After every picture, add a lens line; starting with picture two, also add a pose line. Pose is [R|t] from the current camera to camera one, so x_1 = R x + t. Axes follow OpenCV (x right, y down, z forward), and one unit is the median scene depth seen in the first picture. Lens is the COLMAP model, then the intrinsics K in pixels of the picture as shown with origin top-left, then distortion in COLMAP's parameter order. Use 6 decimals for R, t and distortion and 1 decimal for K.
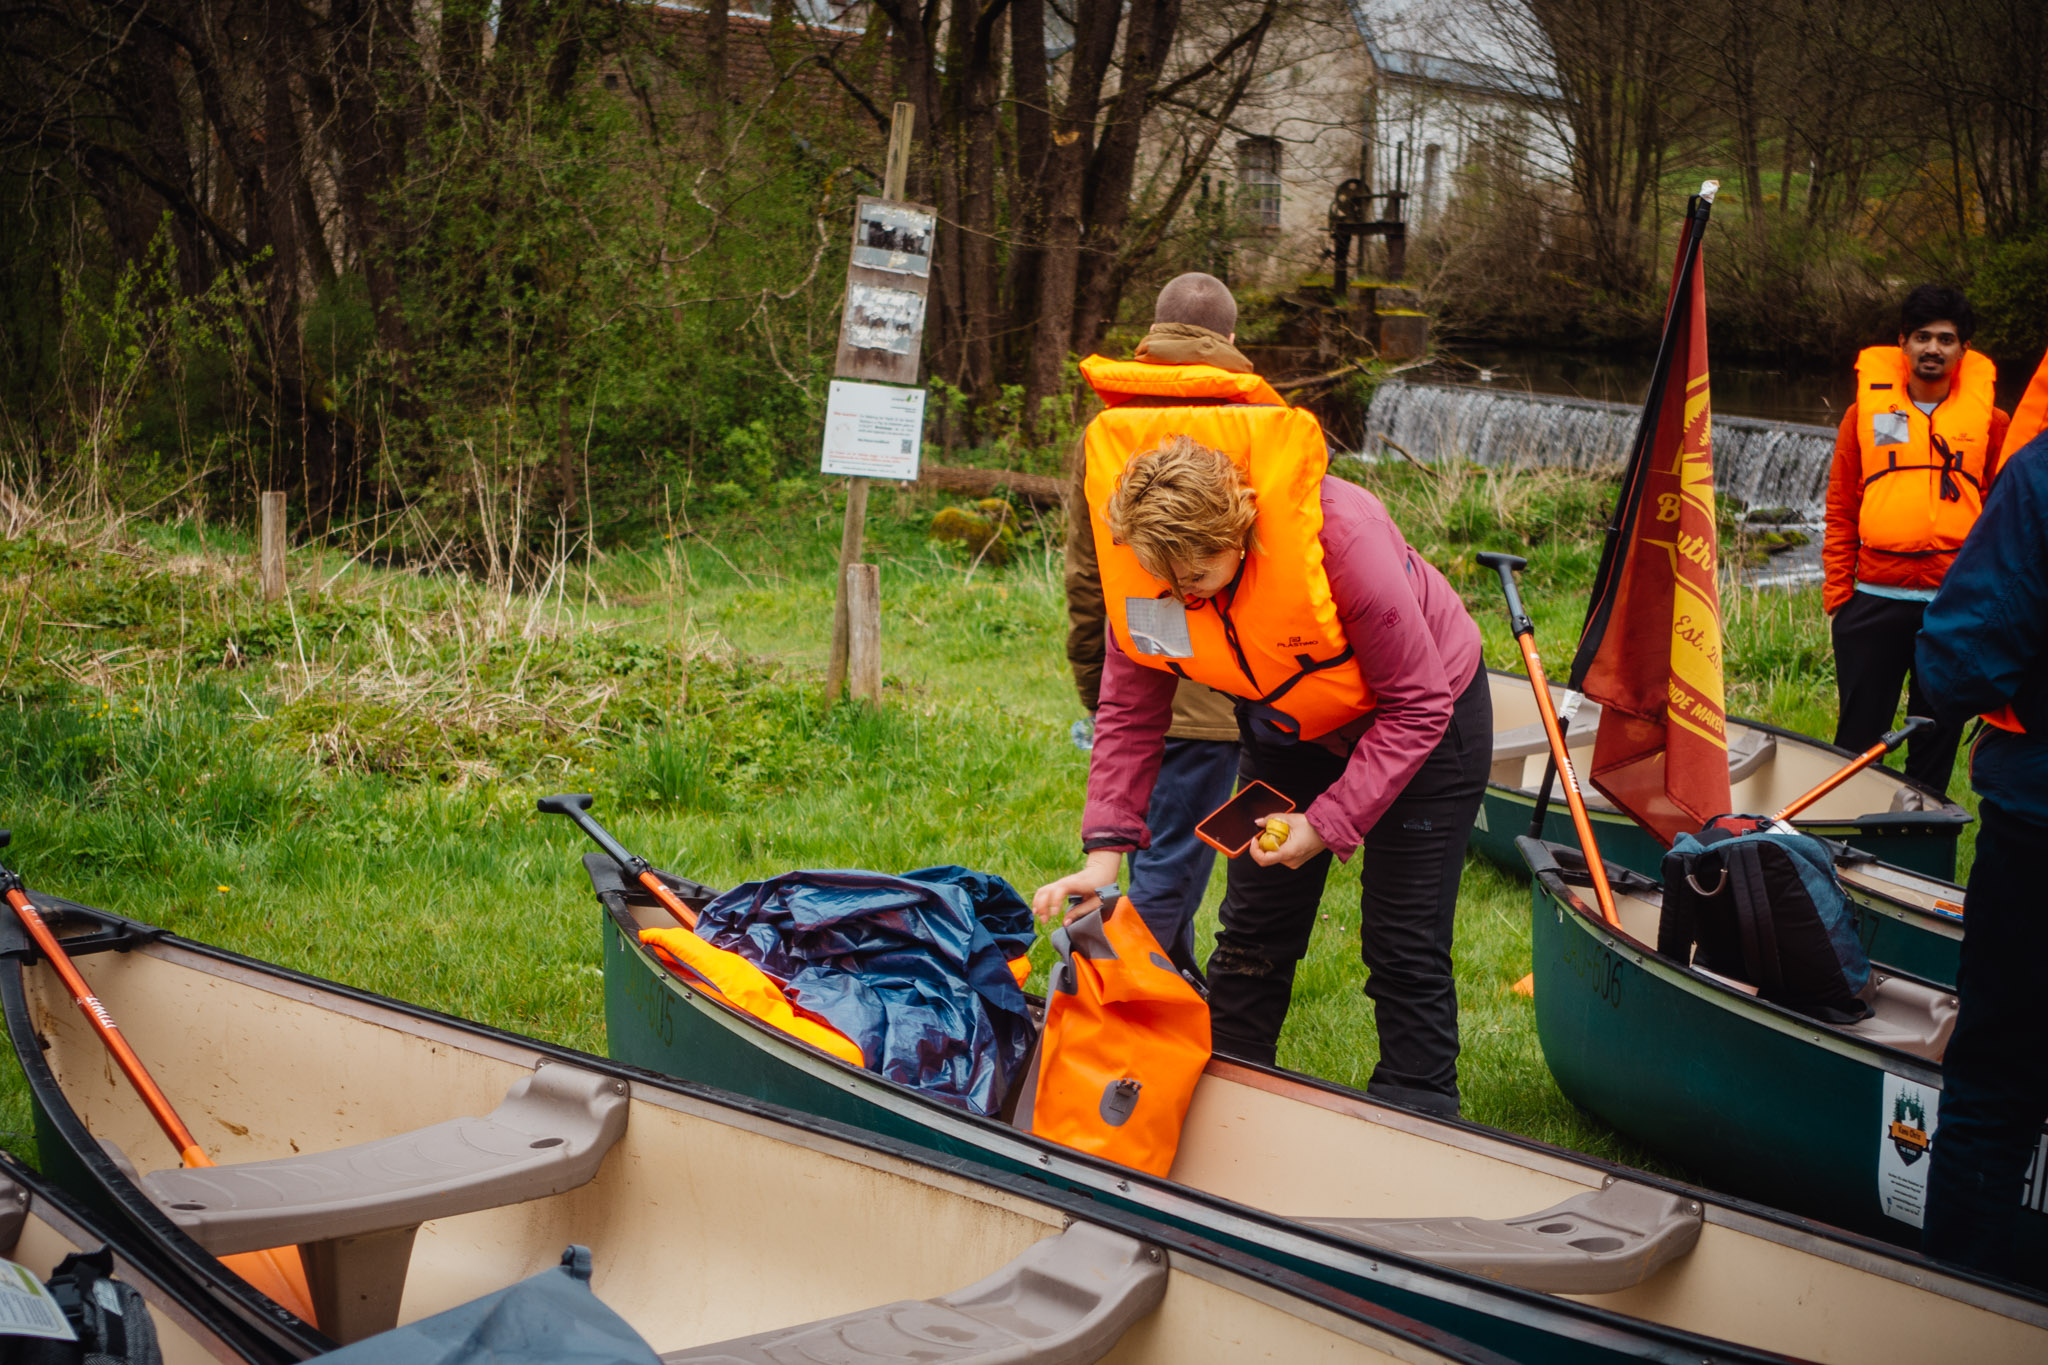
lens RADIAL K [[3877.0, 0, 1031.0], [0, 3877.0, 681.7], [0, 0, 1]] dist [0.042602, 0.000000]
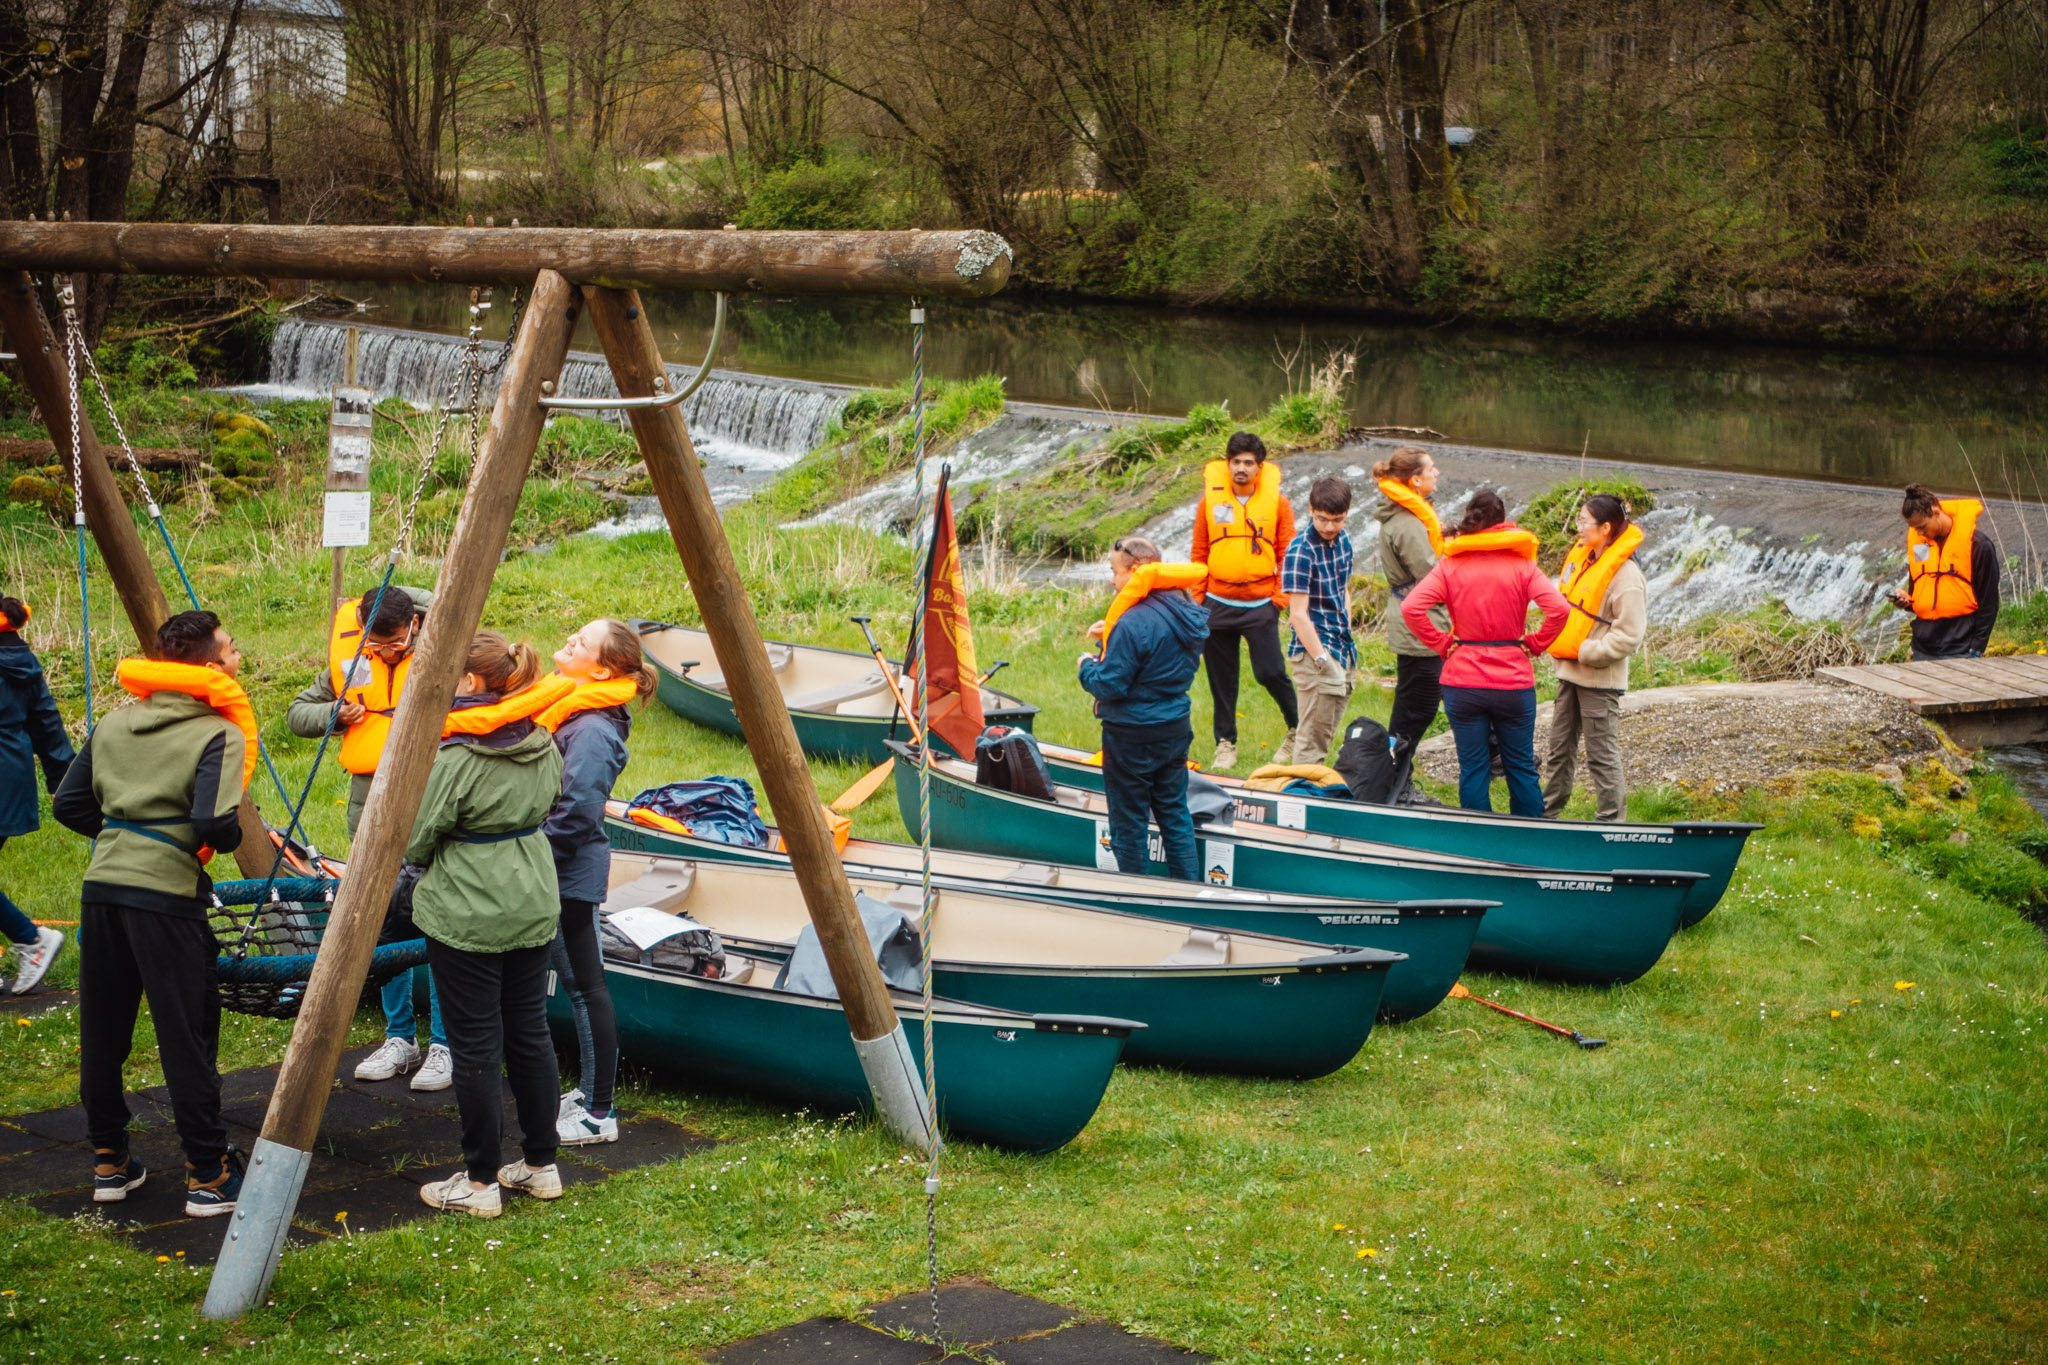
lens RADIAL K [[3877.0, 0, 1020.8], [0, 3877.0, 677.9], [0, 0, 1]] dist [0.042602, 0.000000]
pose [[0.943765, -0.078926, 0.321057, -0.315063], [0.064882, 0.996418, 0.054226, -0.068823], [-0.324187, -0.030346, 0.945506, -0.710361]]
